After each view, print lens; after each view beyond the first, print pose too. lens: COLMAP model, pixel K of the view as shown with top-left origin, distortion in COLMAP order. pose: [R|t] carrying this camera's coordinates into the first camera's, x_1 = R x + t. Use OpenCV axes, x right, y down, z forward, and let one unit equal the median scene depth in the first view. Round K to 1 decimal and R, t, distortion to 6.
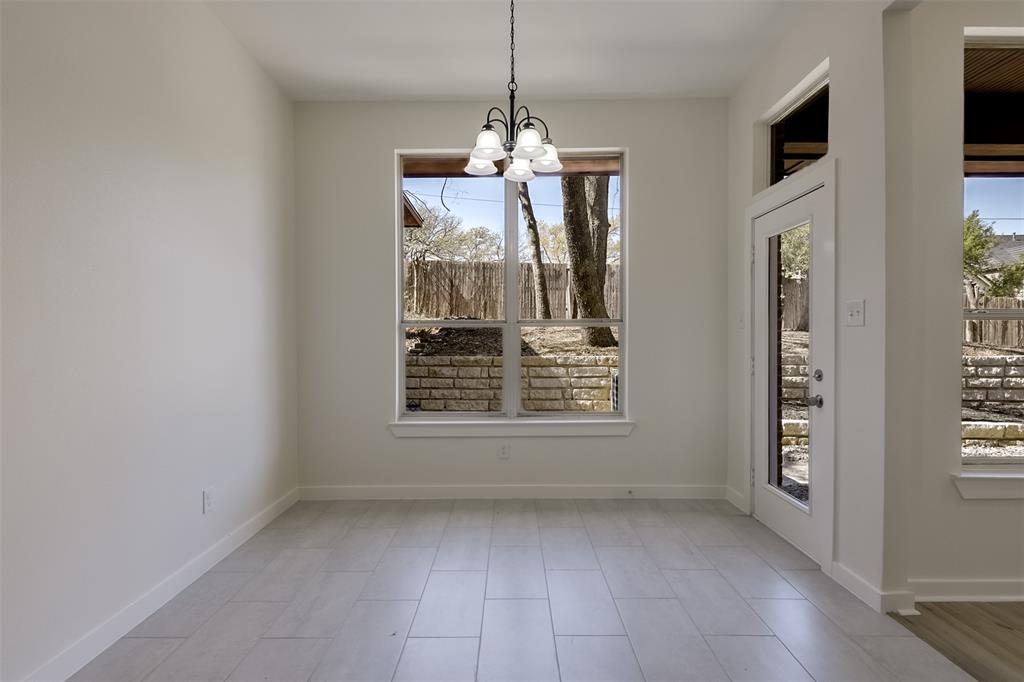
lens RADIAL K [[511.8, 0, 511.8], [0, 511.8, 342.6], [0, 0, 1]] dist [0.019646, -0.003337]
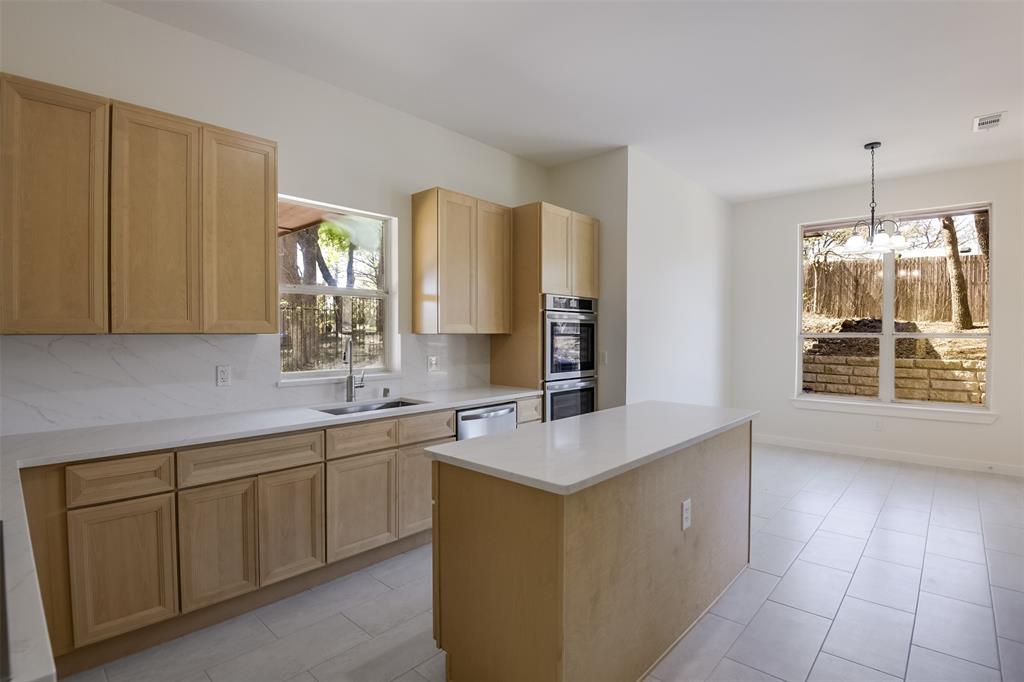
lens RADIAL K [[496.3, 0, 504.0], [0, 496.3, 345.7], [0, 0, 1]] dist [-0.041373, -0.002432]
pose [[0.727563, 0.023703, -0.685631, 0.070248], [-0.012164, 0.999692, 0.021652, -0.012276], [0.685933, -0.007413, 0.727627, -0.332545]]
